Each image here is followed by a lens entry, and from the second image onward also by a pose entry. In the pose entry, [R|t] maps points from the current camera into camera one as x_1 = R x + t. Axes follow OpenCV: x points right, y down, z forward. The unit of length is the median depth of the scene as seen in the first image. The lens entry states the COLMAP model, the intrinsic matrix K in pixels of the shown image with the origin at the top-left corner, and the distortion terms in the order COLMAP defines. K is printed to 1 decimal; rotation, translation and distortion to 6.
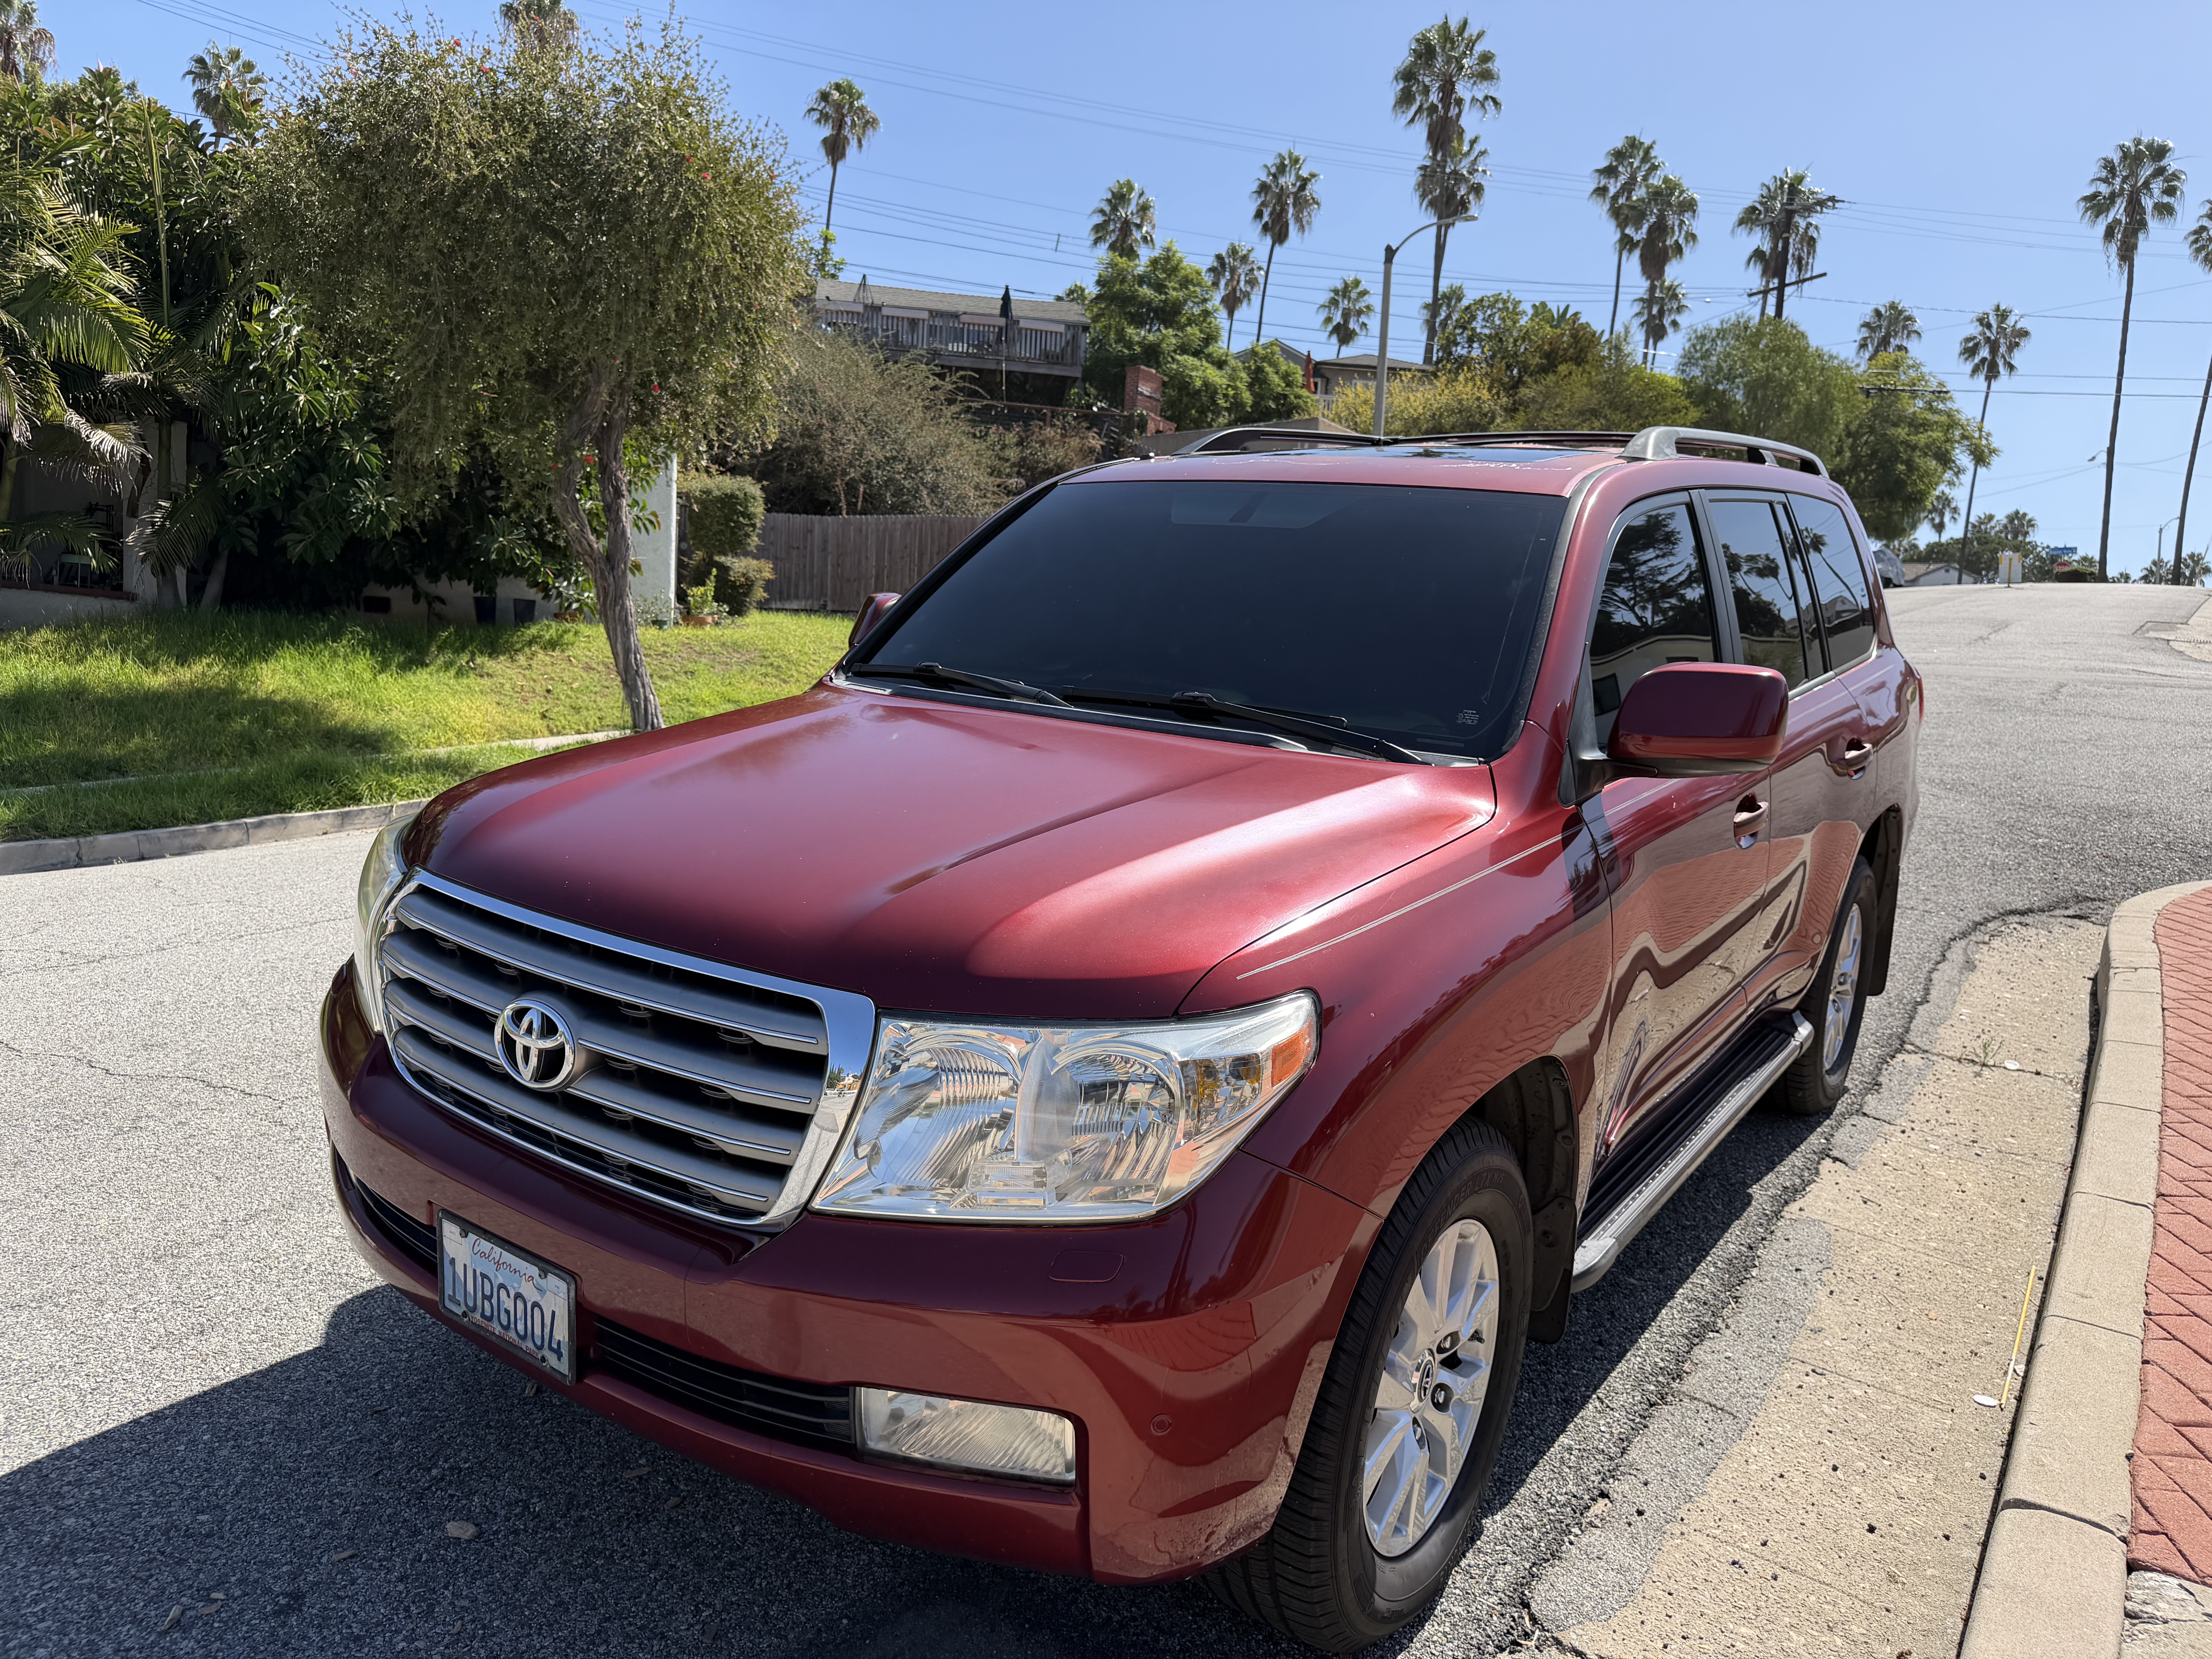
lens RADIAL K [[1551.7, 0, 1094.3], [0, 1551.7, 833.2], [0, 0, 1]] dist [0.045091, -0.062169]
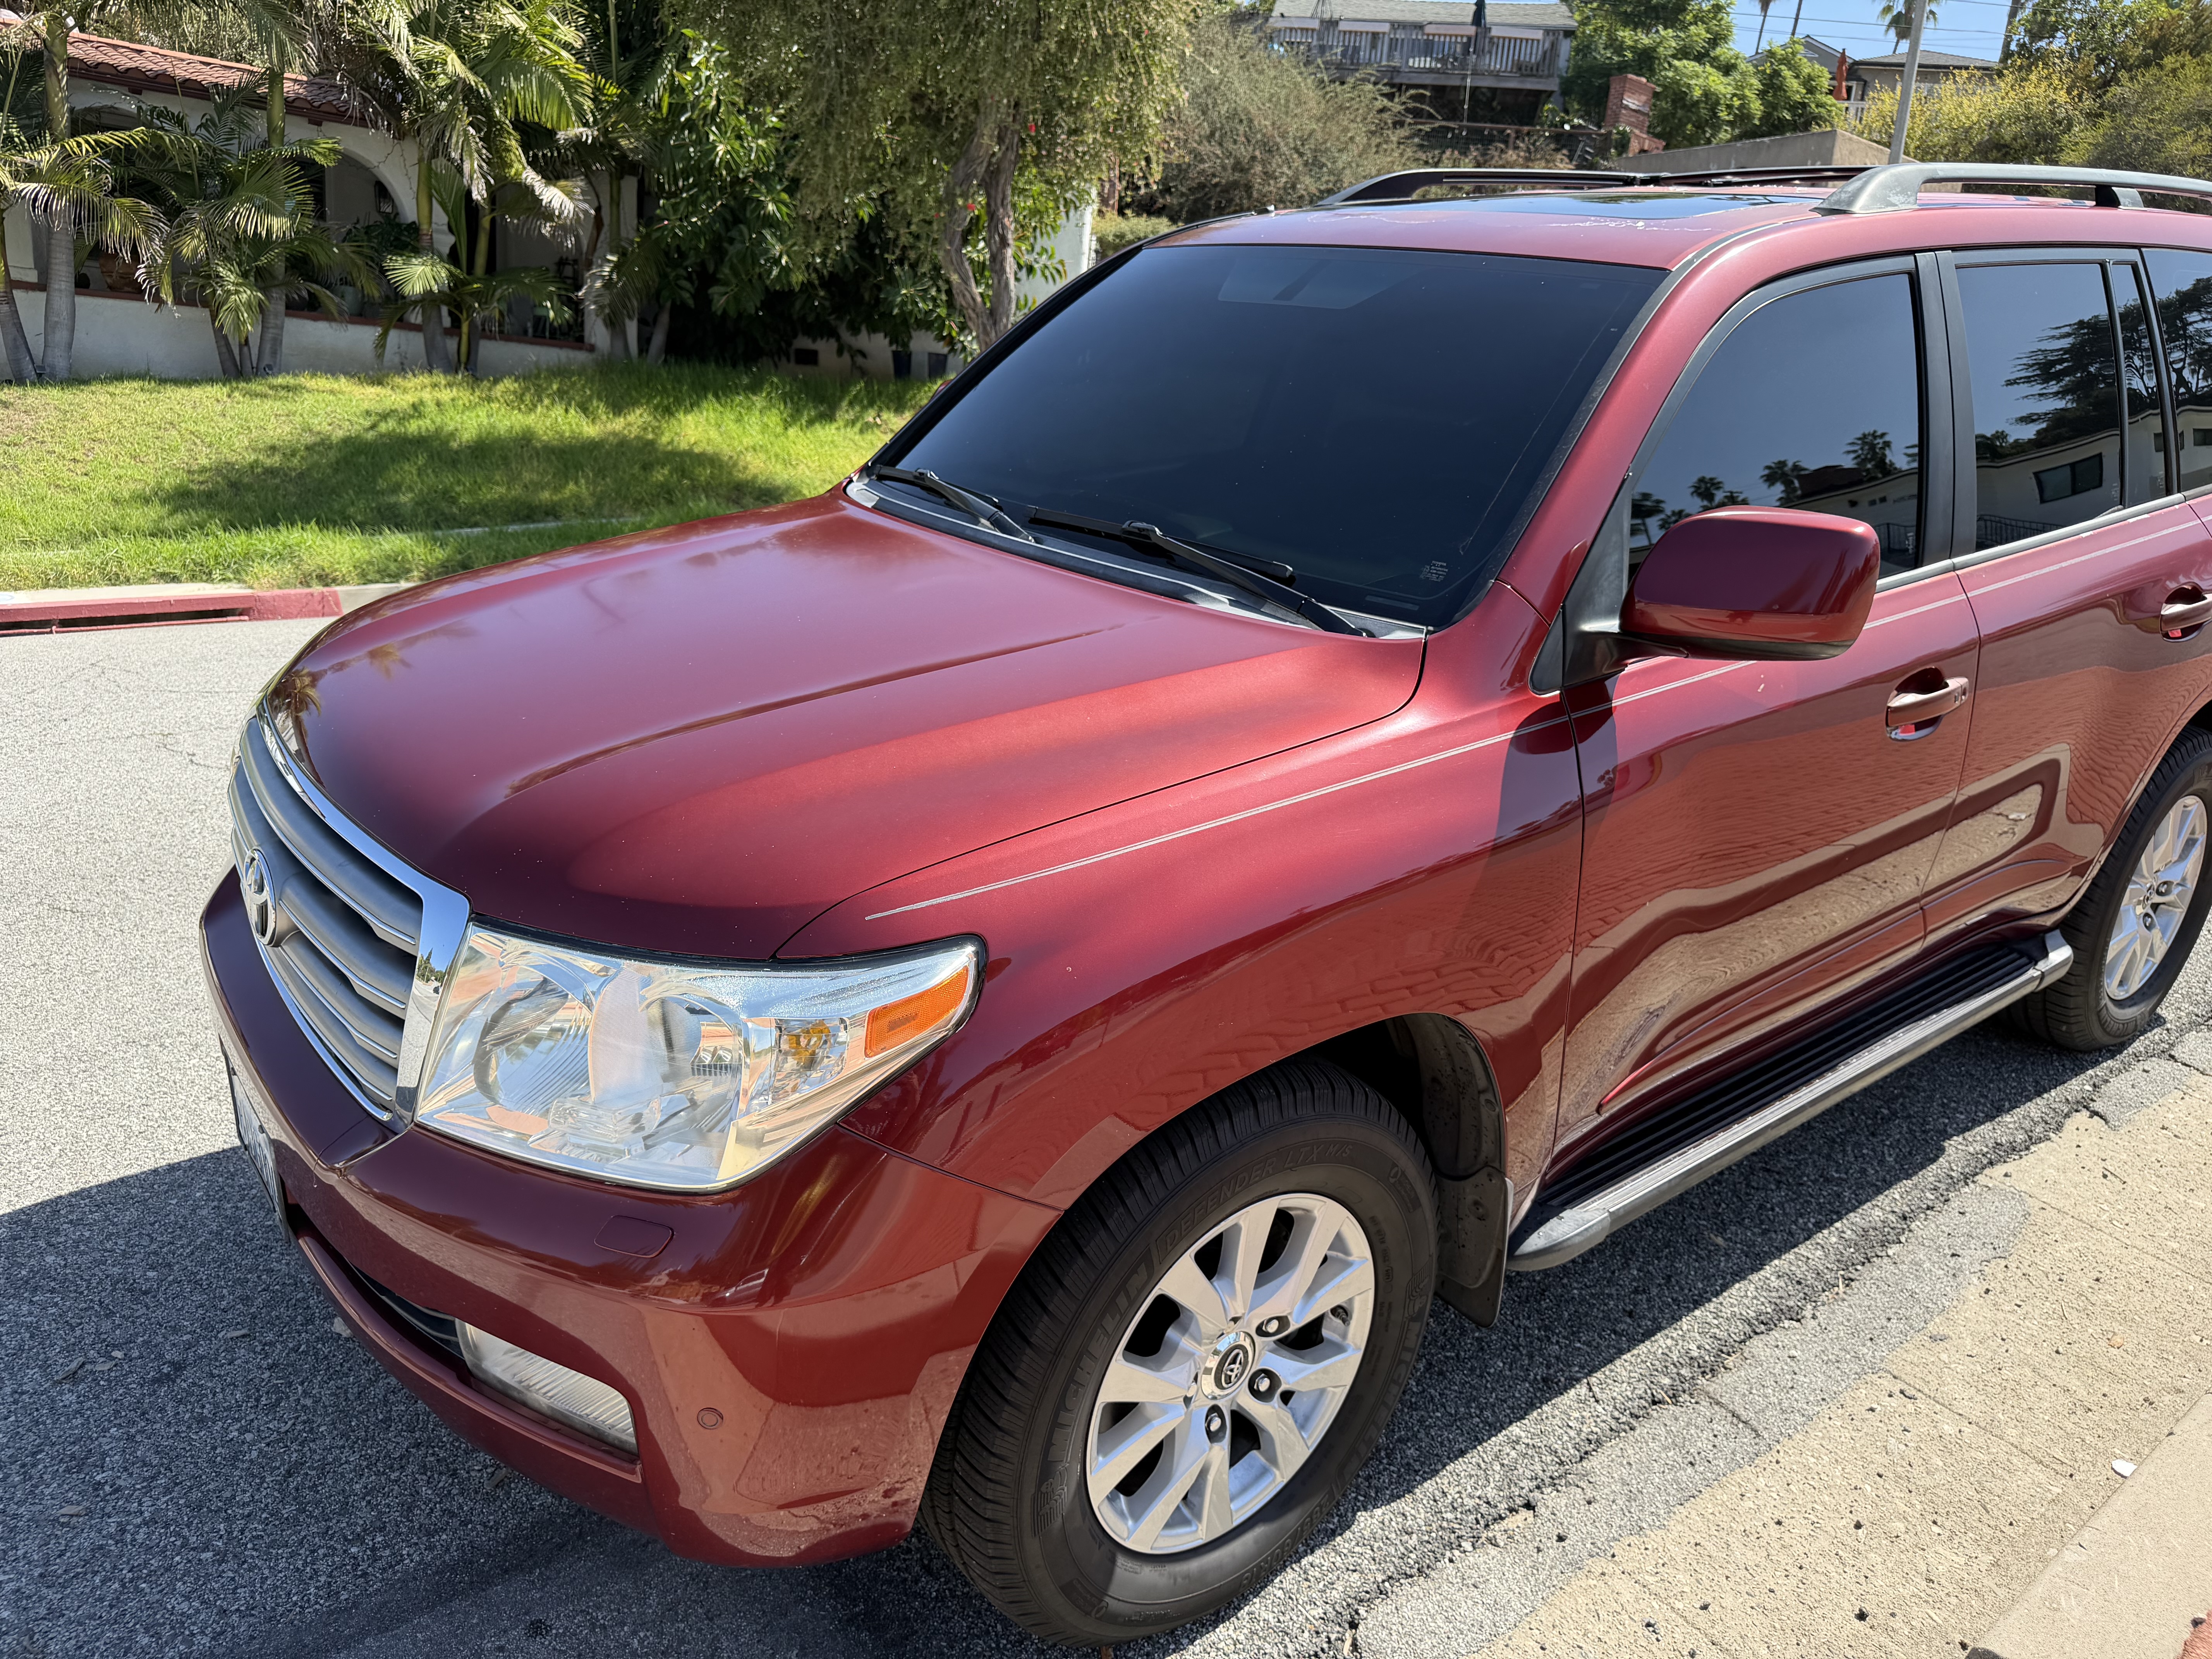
lens RADIAL K [[1551.7, 0, 1094.3], [0, 1551.7, 833.2], [0, 0, 1]] dist [0.045091, -0.062169]
pose [[0.958474, 0.087529, -0.271416, 0.046849], [-0.044877, 0.986169, 0.159551, -0.009612], [0.281627, -0.140745, 0.949145, 0.028456]]
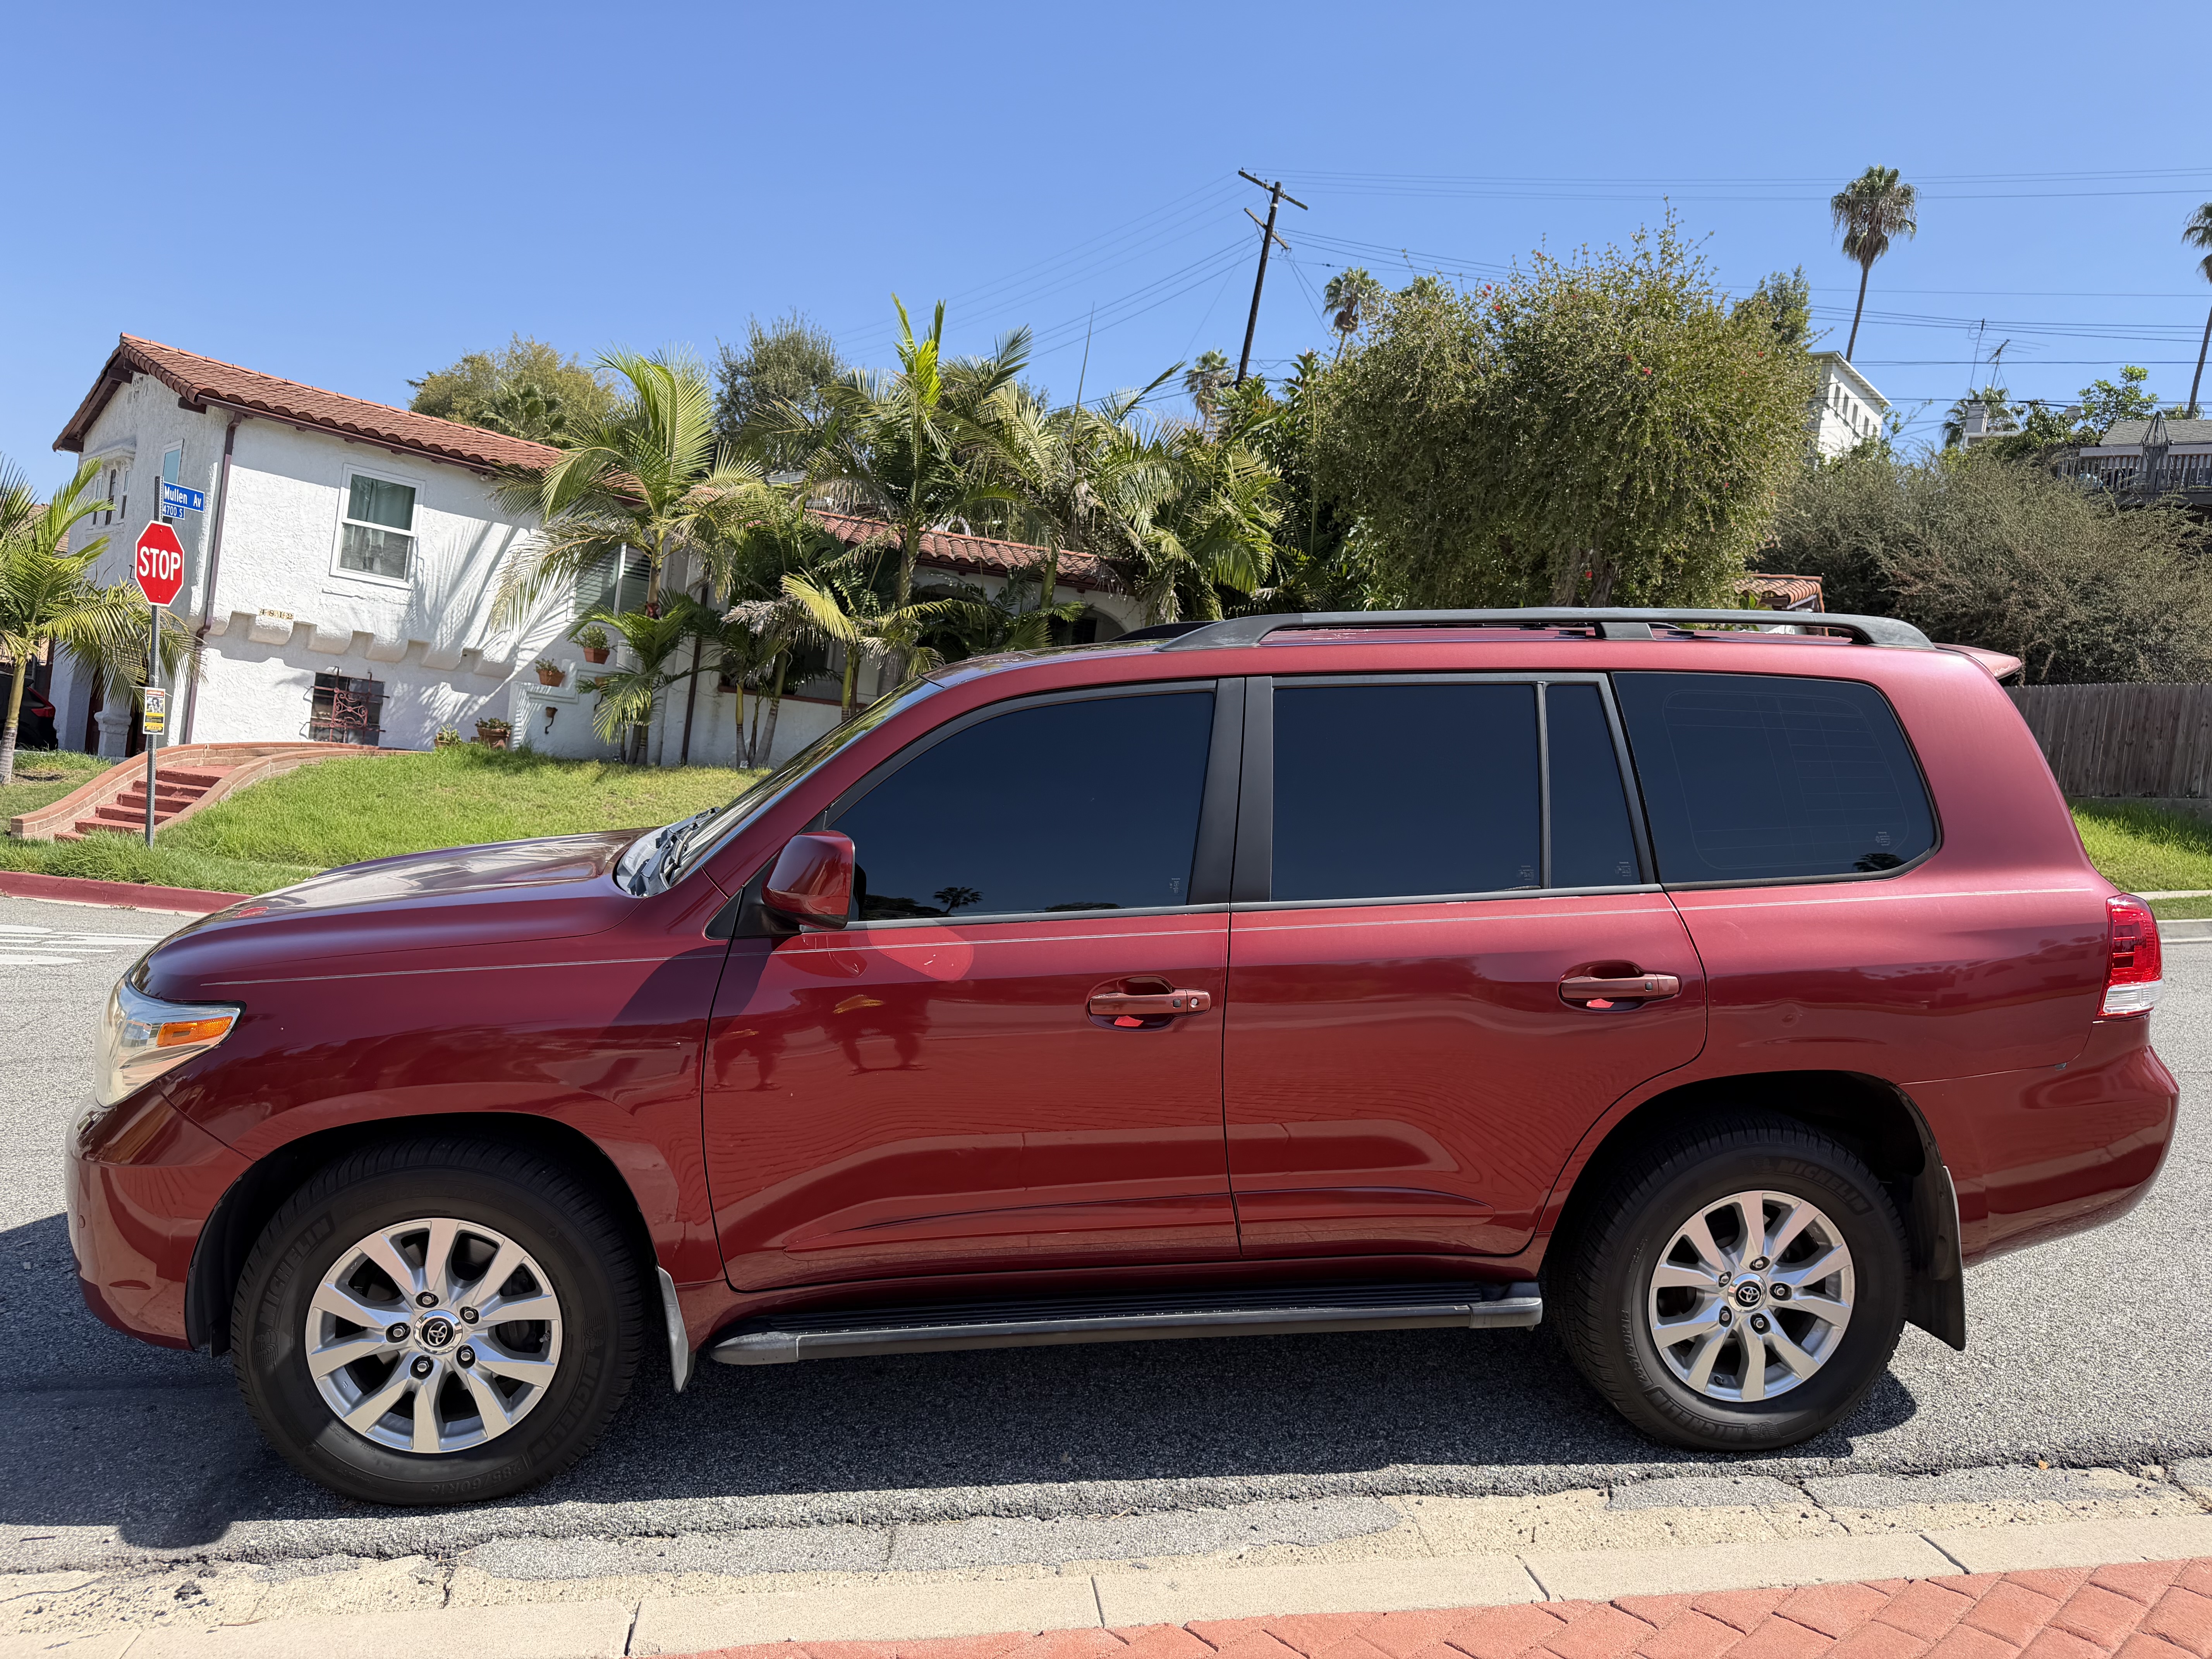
lens RADIAL K [[1547.5, 0, 1095.0], [0, 1547.5, 816.5], [0, 0, 1]] dist [0.006350, -0.010425]
pose [[0.691717, 0.044559, -0.720792, 0.211496], [-0.130082, 0.989457, -0.063666, -0.011796], [0.710356, 0.137801, 0.690221, 0.054937]]
